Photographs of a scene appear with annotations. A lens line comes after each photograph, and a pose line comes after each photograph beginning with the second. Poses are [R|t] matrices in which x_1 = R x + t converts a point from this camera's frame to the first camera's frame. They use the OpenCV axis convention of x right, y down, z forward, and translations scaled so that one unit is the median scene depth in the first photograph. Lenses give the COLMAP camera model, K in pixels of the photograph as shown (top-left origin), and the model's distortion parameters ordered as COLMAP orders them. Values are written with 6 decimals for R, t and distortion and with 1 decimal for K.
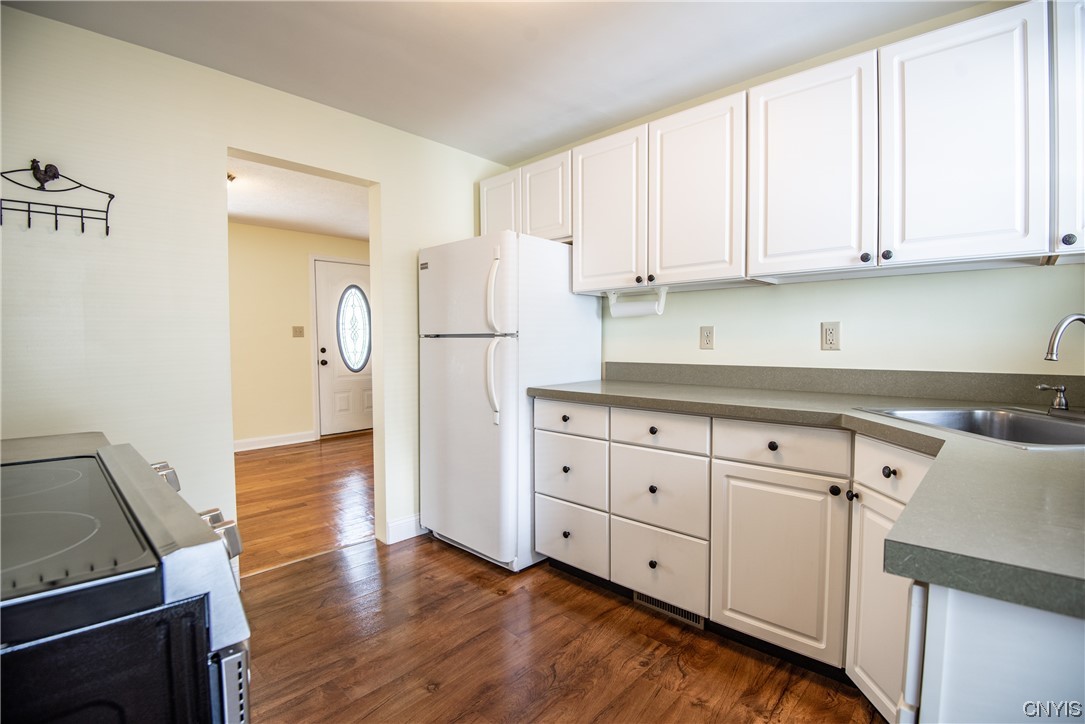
lens RADIAL K [[501.3, 0, 542.4], [0, 501.3, 364.0], [0, 0, 1]] dist [-0.018942, -0.009472]
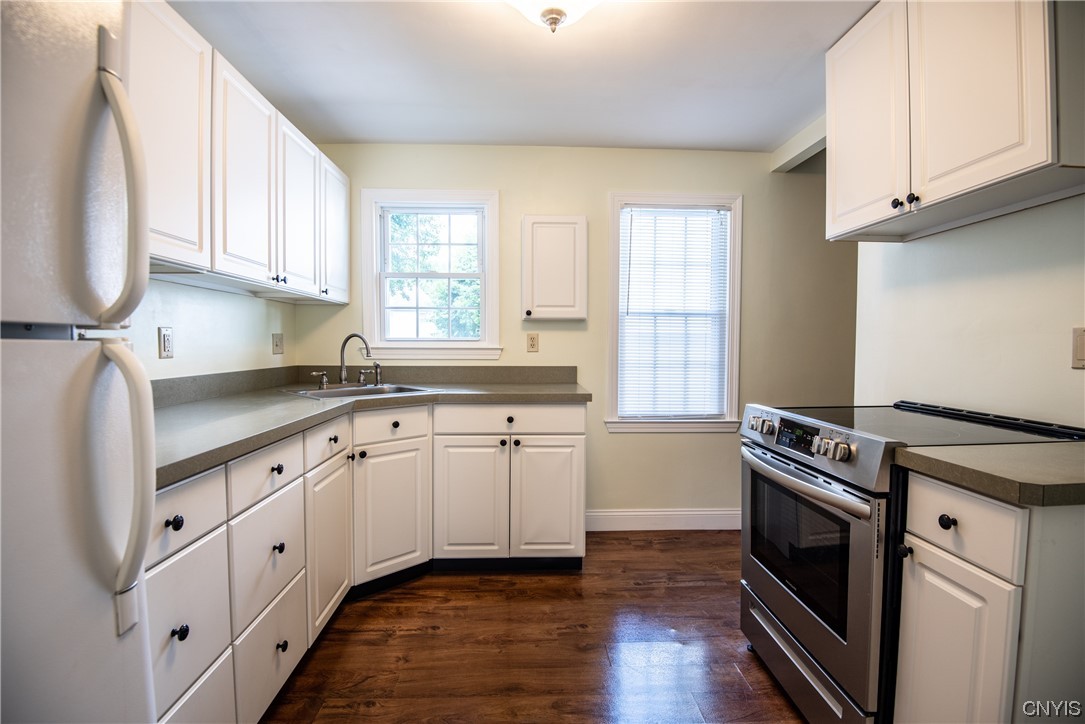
lens RADIAL K [[501.3, 0, 543.0], [0, 501.3, 365.6], [0, 0, 1]] dist [-0.018942, -0.009472]
pose [[-0.727879, -0.024240, 0.685277, -0.624412], [0.033068, 0.996971, 0.070390, -0.064640], [-0.684907, 0.073896, -0.724873, 1.387722]]
